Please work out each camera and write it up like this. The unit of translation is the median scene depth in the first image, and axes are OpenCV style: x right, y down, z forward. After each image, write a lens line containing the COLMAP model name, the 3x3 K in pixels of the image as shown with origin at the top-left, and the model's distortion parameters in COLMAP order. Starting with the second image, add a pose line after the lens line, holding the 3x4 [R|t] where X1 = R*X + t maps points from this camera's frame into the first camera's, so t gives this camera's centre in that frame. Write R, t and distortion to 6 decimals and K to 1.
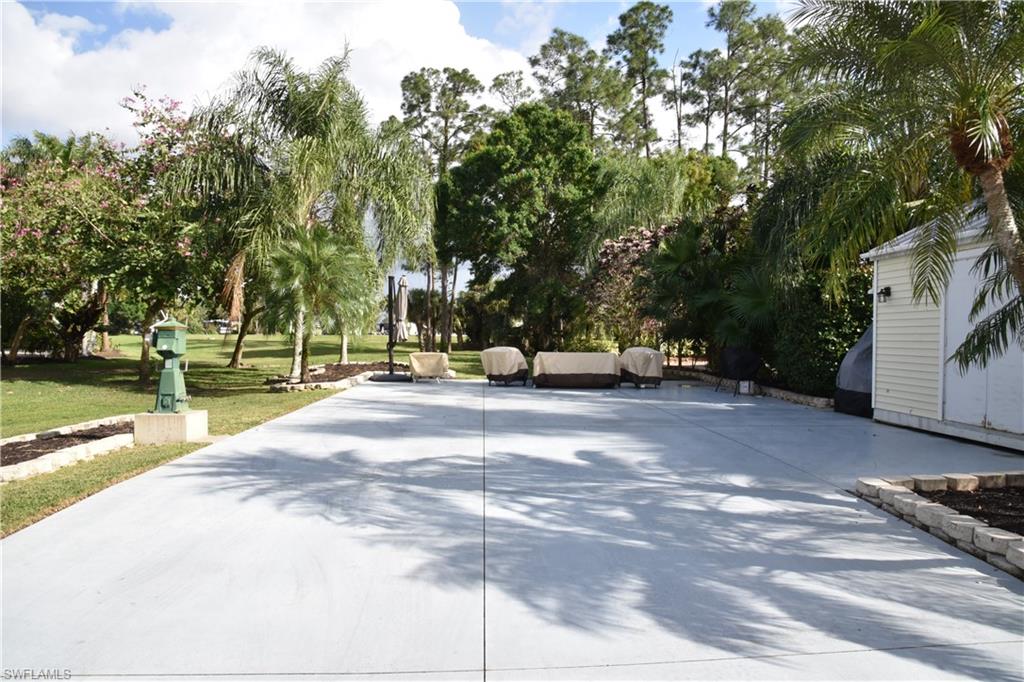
lens RADIAL K [[699.5, 0, 514.7], [0, 699.5, 348.8], [0, 0, 1]] dist [-0.114457, 0.061240]
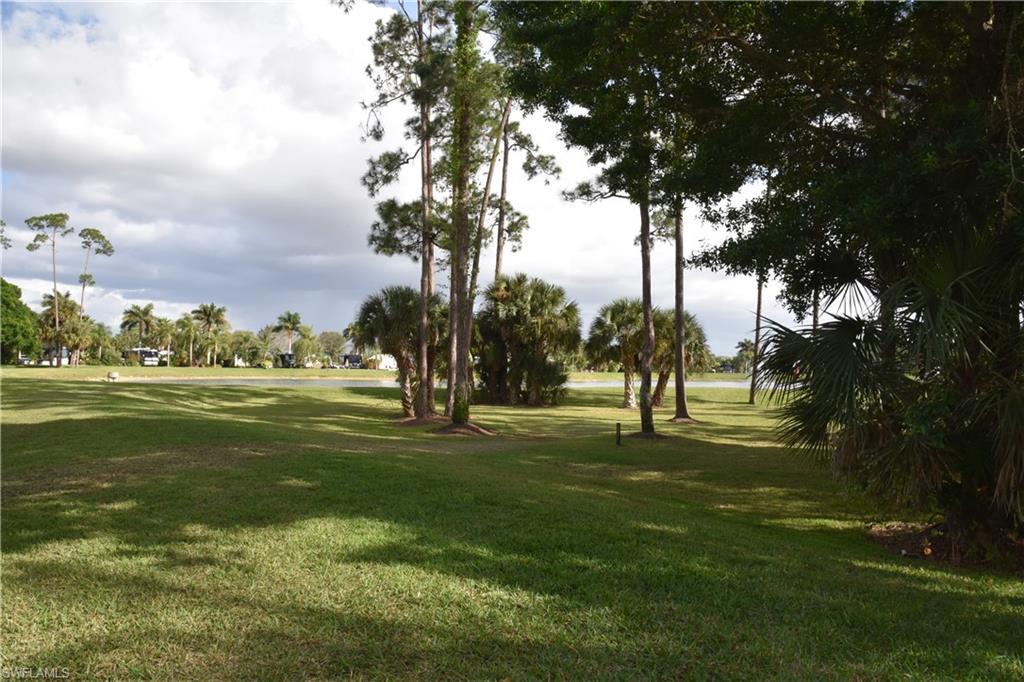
lens RADIAL K [[700.7, 0, 508.6], [0, 700.7, 355.0], [0, 0, 1]] dist [-0.111174, 0.066385]
pose [[0.999333, 0.009798, 0.035191, -0.197684], [-0.008453, 0.999236, -0.038152, -0.047577], [-0.035537, 0.037830, 0.998652, 1.245289]]
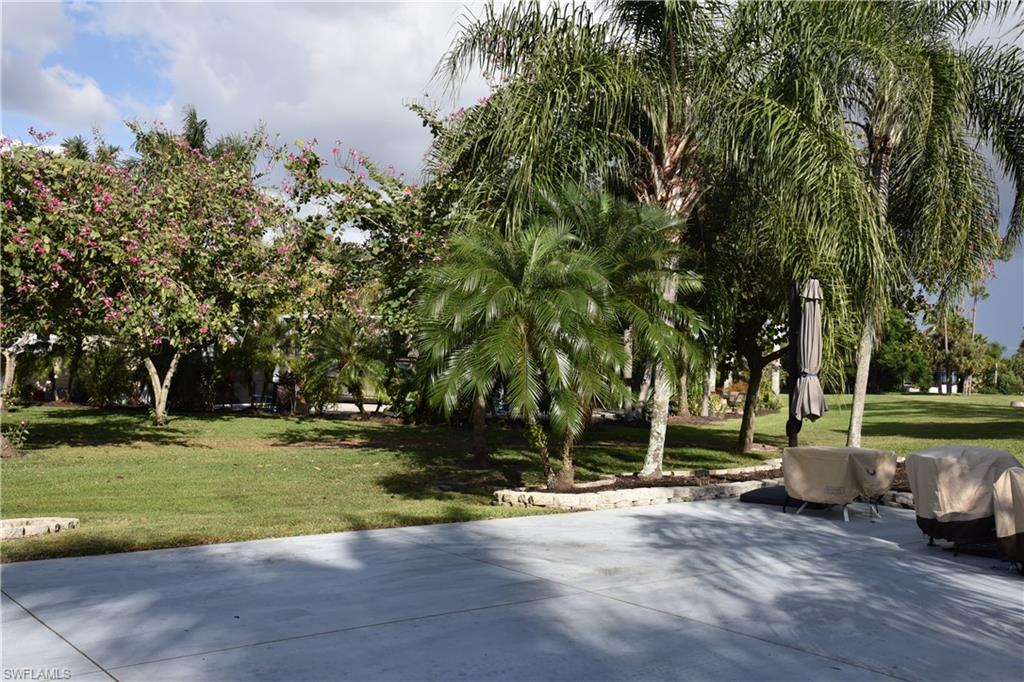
lens RADIAL K [[999.8, 0, 512.0], [0, 999.8, 341.0], [0, 0, 1]] dist [0.009090, 0.195142]
pose [[0.588541, -0.022596, -0.808152, 0.207338], [-0.036773, 0.997827, -0.054680, -0.014781], [0.807631, 0.061900, 0.586431, 0.361339]]
